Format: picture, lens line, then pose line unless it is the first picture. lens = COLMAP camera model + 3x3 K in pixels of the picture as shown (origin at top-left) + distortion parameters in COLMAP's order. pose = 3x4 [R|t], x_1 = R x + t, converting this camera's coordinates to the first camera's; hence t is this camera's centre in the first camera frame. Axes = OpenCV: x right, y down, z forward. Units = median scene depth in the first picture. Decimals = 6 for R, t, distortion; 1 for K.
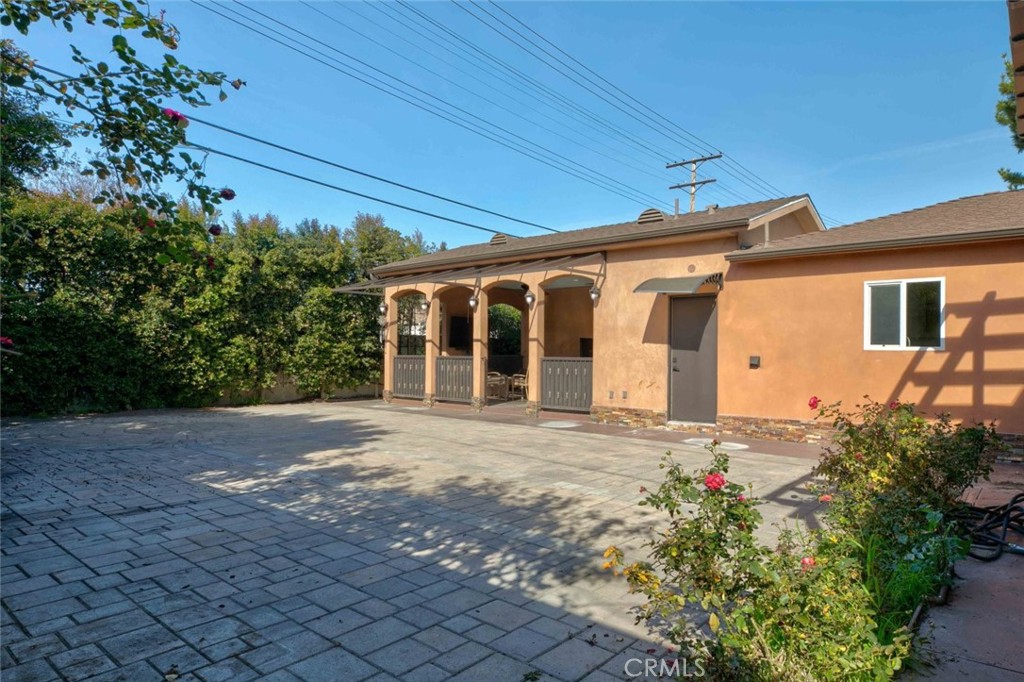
lens RADIAL K [[572.8, 0, 521.0], [0, 572.8, 342.7], [0, 0, 1]] dist [0.002142, 0.000235]
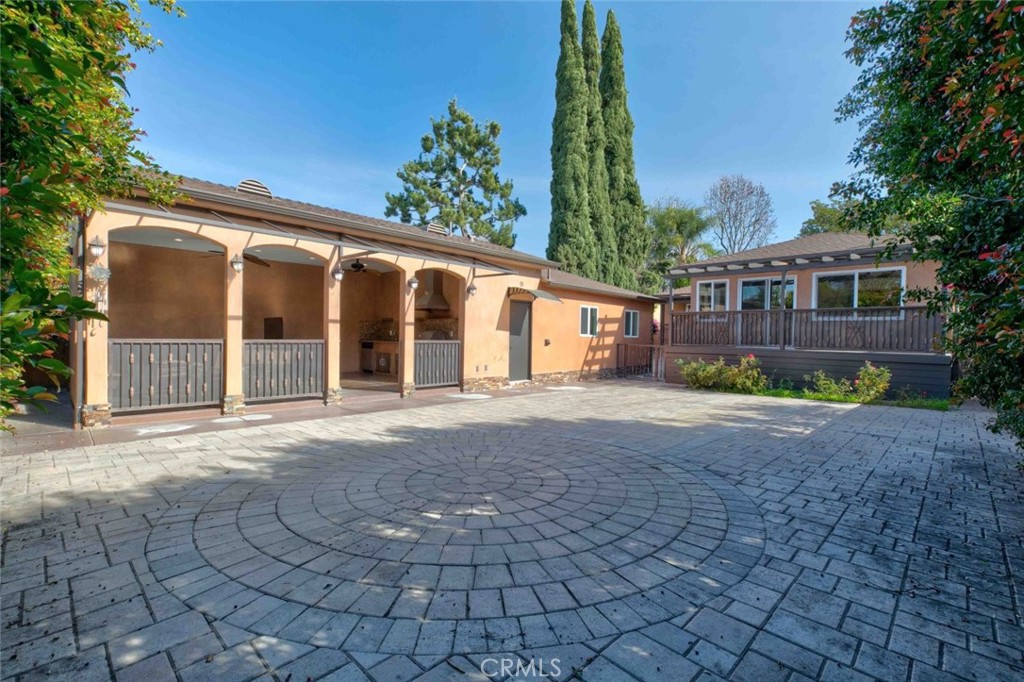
lens RADIAL K [[462.3, 0, 517.0], [0, 462.3, 344.7], [0, 0, 1]] dist [0.001870, 0.000816]
pose [[0.086388, -0.018673, 0.996087, -0.837674], [-0.029329, 0.999343, 0.021278, 0.009915], [-0.995830, -0.031052, 0.085784, 0.768828]]
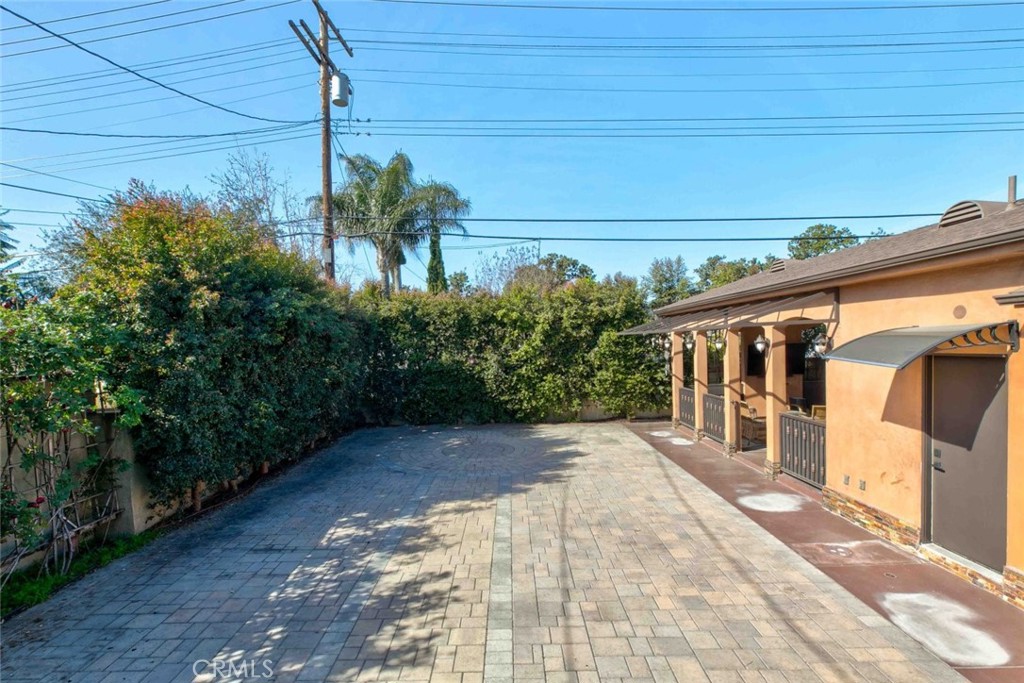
lens RADIAL K [[443.9, 0, 517.9], [0, 443.9, 359.4], [0, 0, 1]] dist [-0.000798, 0.000586]
pose [[0.648206, -0.003202, -0.761459, 0.302169], [0.050595, 0.997962, 0.038873, -0.104243], [0.759783, -0.063724, 0.647047, 0.286112]]
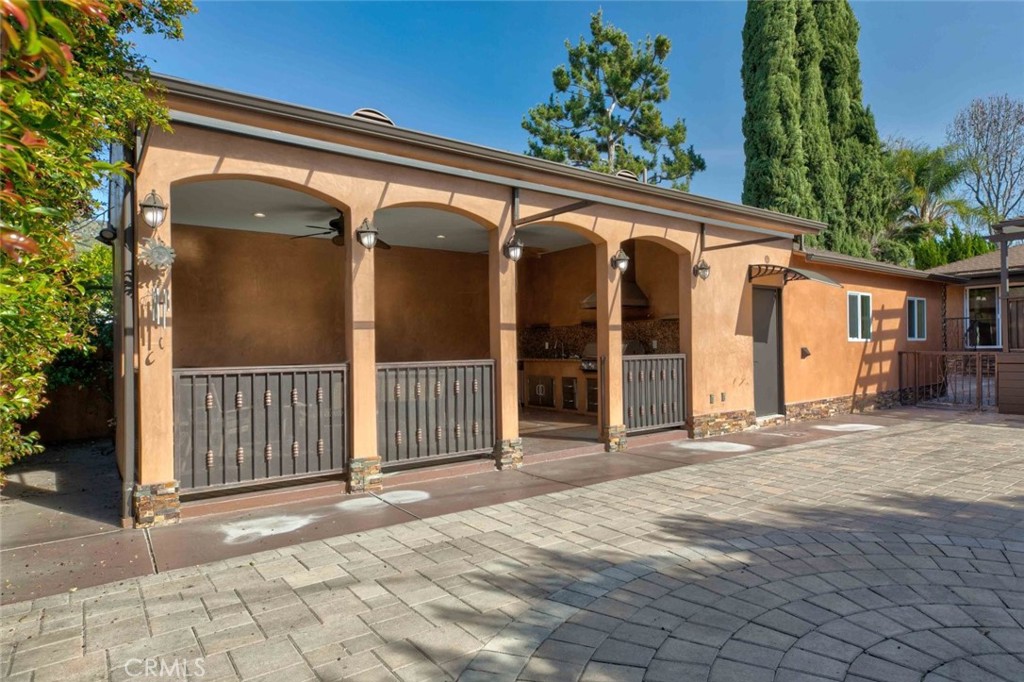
lens RADIAL K [[601.5, 0, 562.4], [0, 601.5, 346.3], [0, 0, 1]] dist [0.007639, 0.002168]
pose [[0.216949, -0.003094, 0.976178, -0.670563], [0.003424, 0.999991, 0.002408, 0.013280], [-0.976177, 0.002819, 0.216957, 0.957542]]
